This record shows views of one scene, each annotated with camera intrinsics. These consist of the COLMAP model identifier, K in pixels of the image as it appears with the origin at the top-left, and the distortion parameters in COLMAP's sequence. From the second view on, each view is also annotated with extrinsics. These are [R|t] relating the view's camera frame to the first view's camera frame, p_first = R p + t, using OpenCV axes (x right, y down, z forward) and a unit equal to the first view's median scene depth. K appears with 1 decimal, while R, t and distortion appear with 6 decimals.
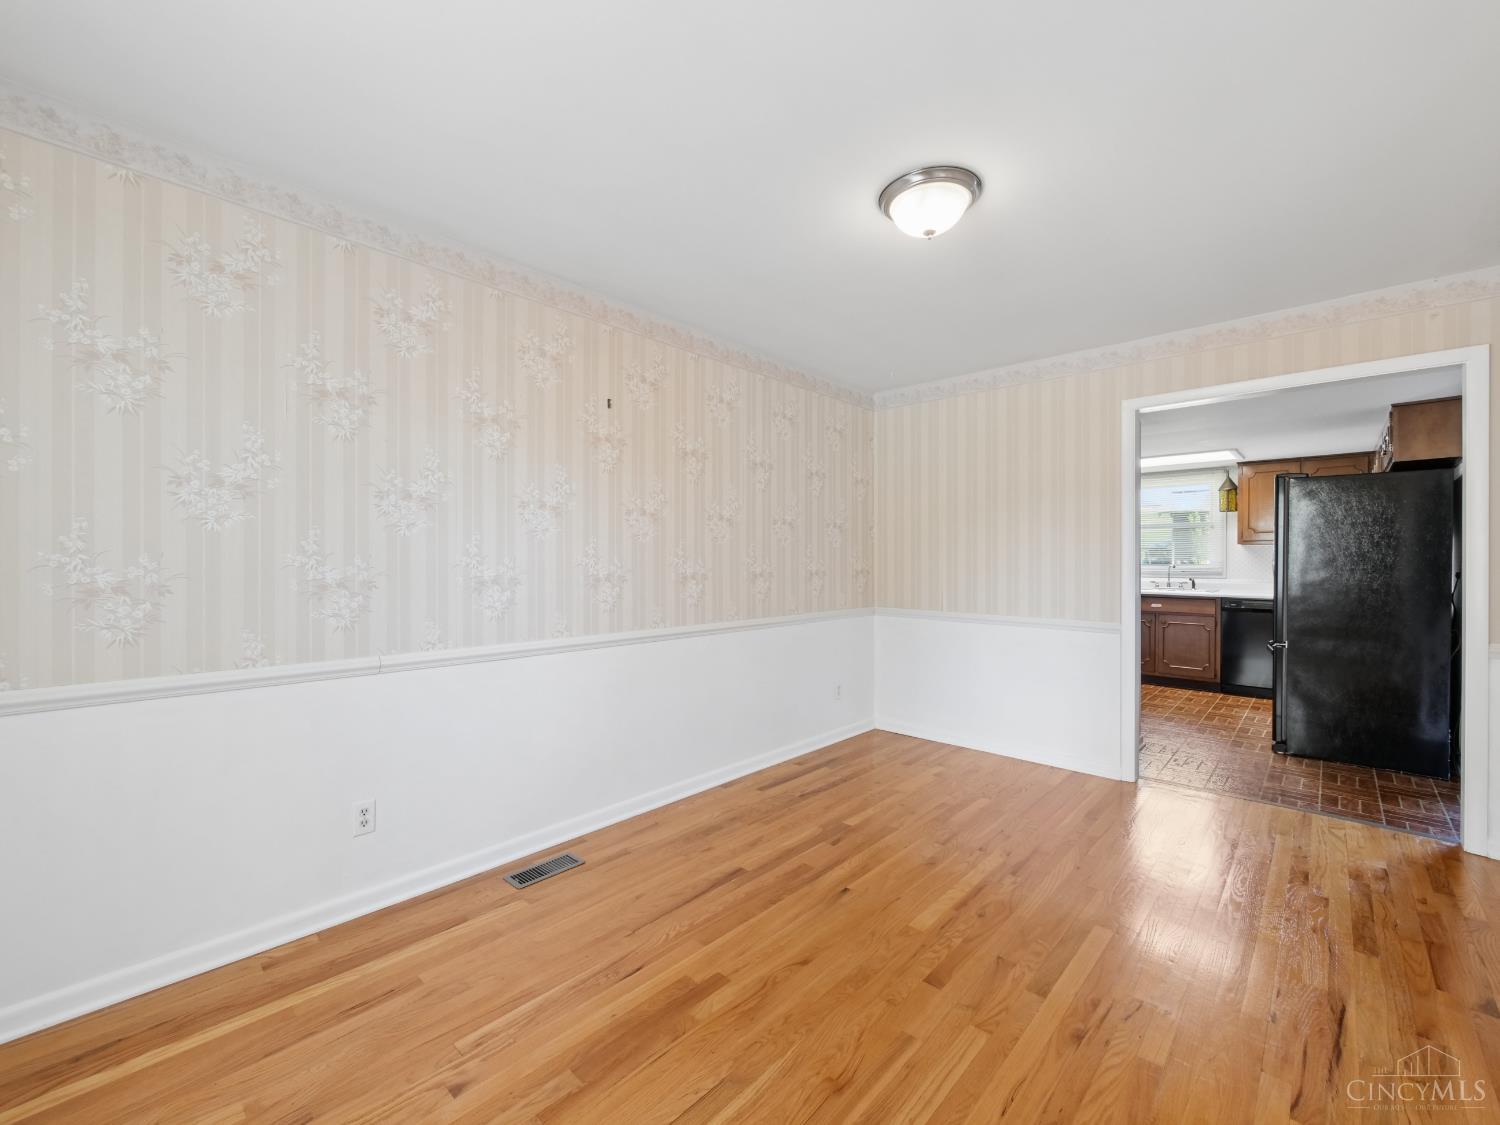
lens RADIAL K [[627.9, 0, 750.0], [0, 627.9, 562.5], [0, 0, 1]] dist [-0.003145, -0.000566]
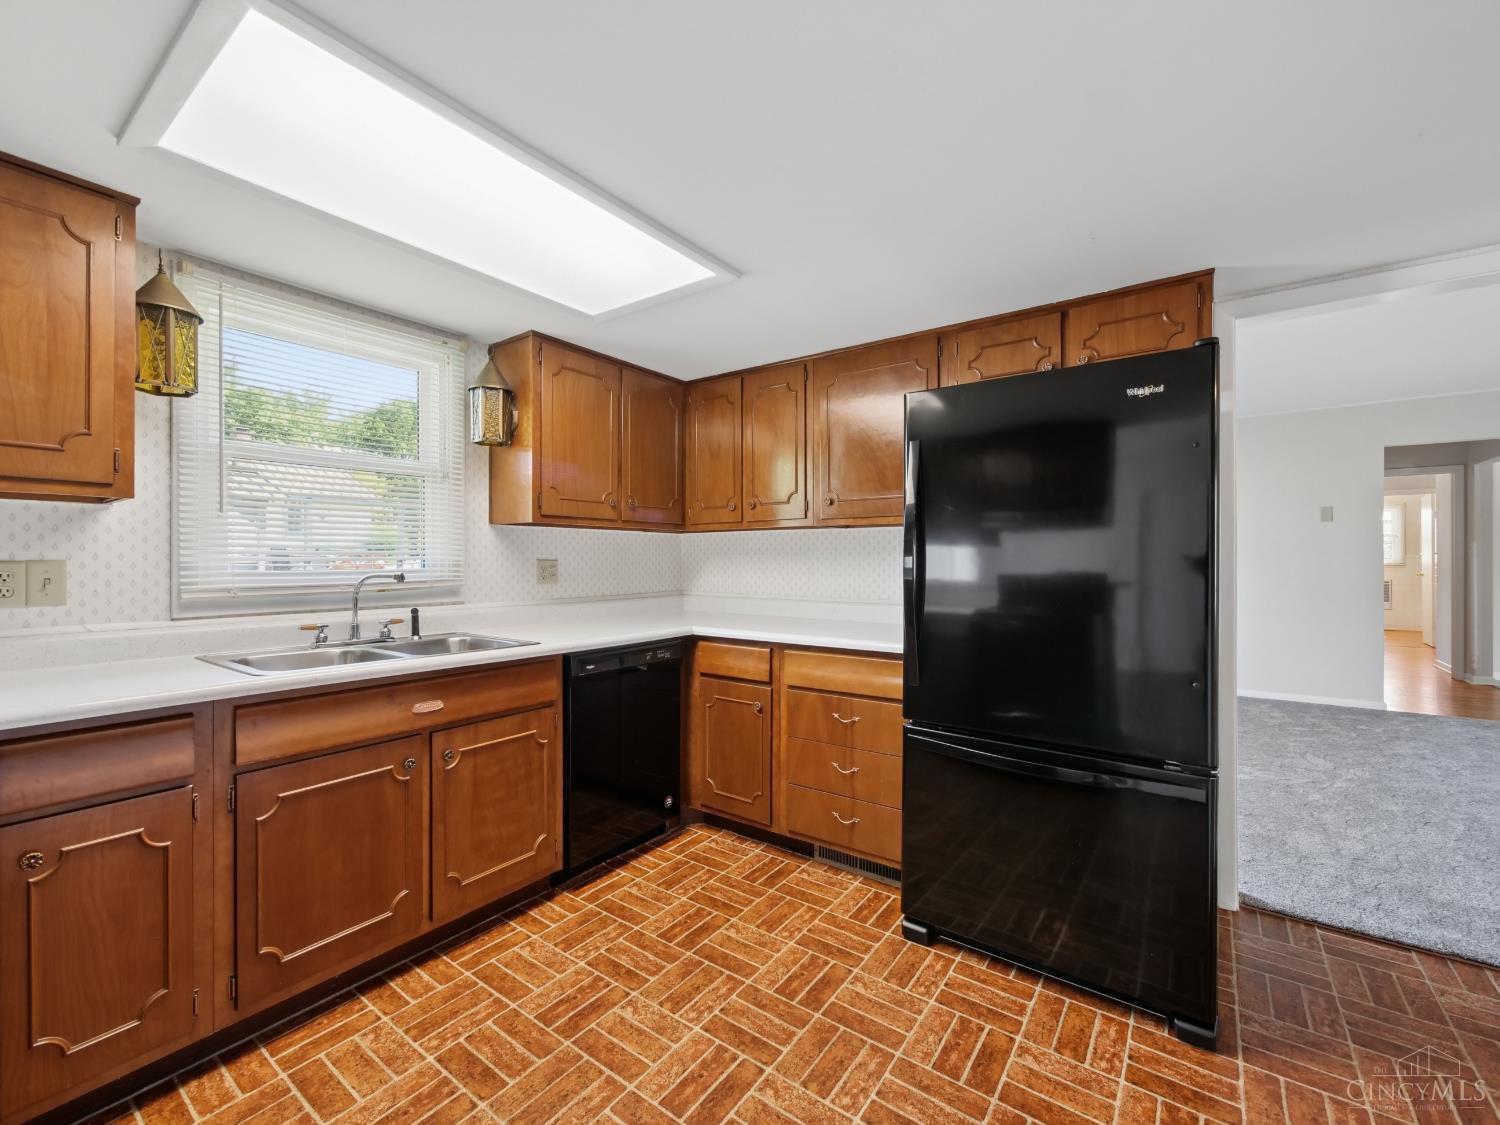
lens RADIAL K [[635.8, 0, 750.0], [0, 635.8, 562.5], [0, 0, 1]] dist [0.036903, -0.000645]
pose [[-0.118703, -0.008105, 0.992897, 0.312452], [0.000851, 0.999965, 0.008264, -0.004363], [-0.992929, 0.001826, -0.118692, 0.873887]]
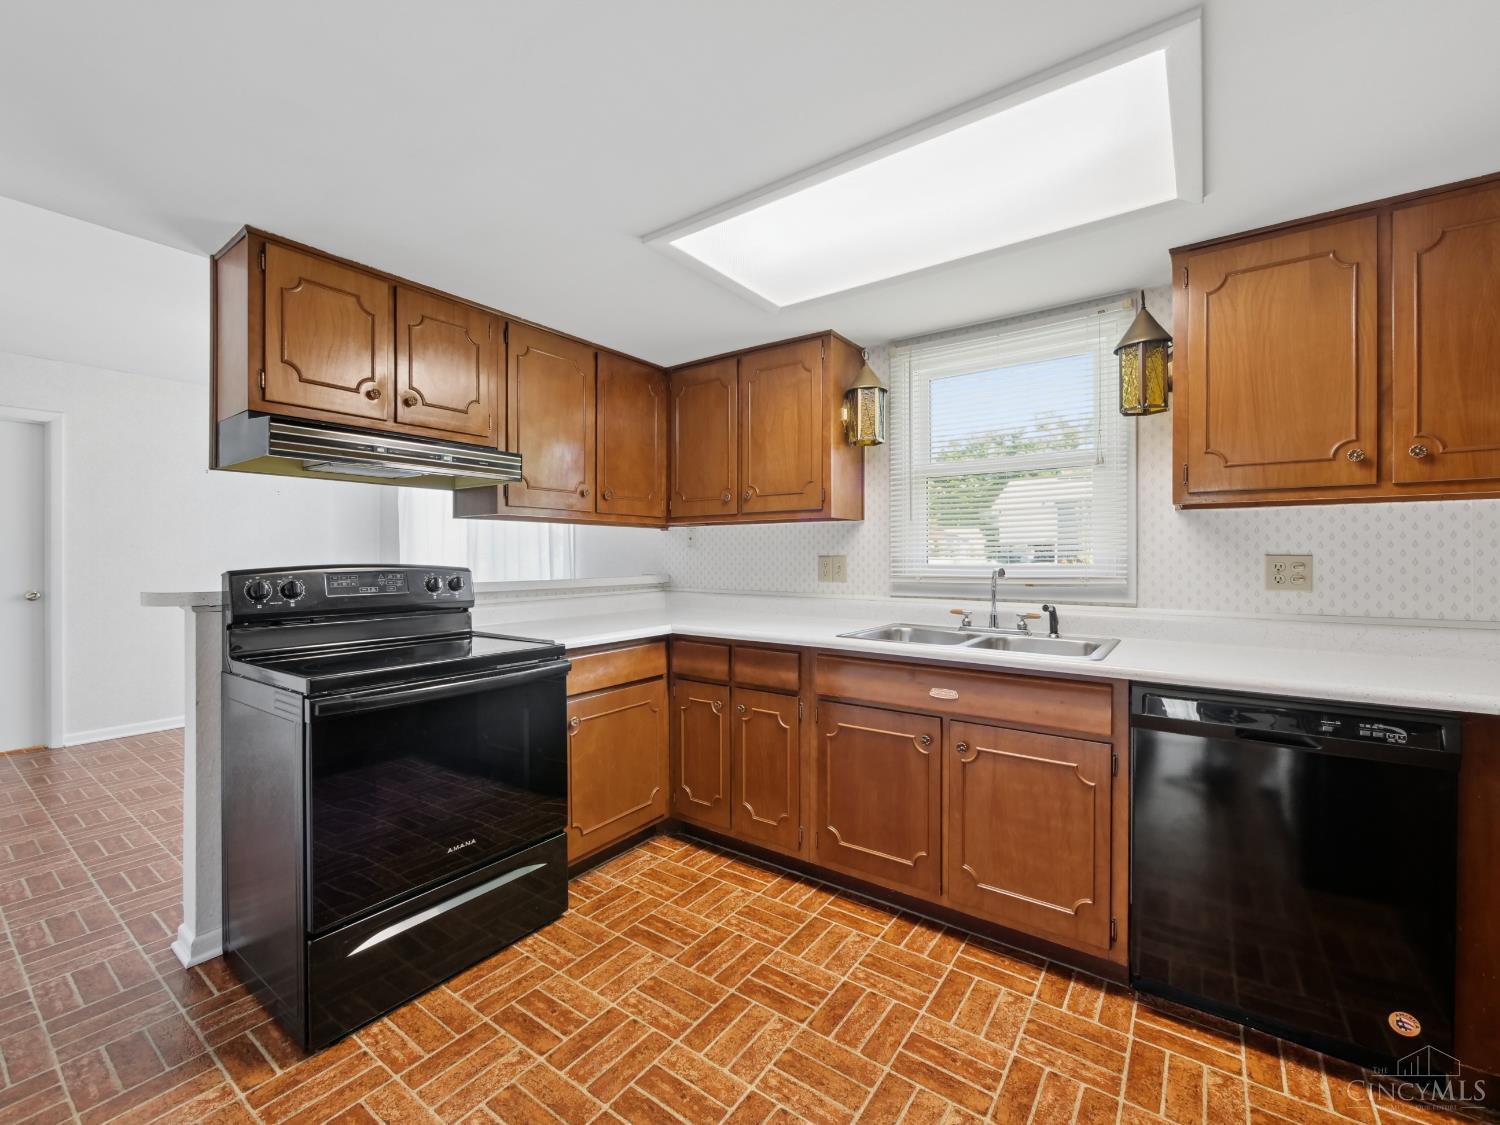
lens RADIAL K [[631.8, 0, 750.0], [0, 631.8, 562.5], [0, 0, 1]] dist [-0.023719, 0.000387]
pose [[0.992029, -0.004143, 0.125938, 0.505028], [0.003072, 0.999957, 0.008695, -0.002255], [-0.125969, -0.008239, 0.992000, 0.686275]]
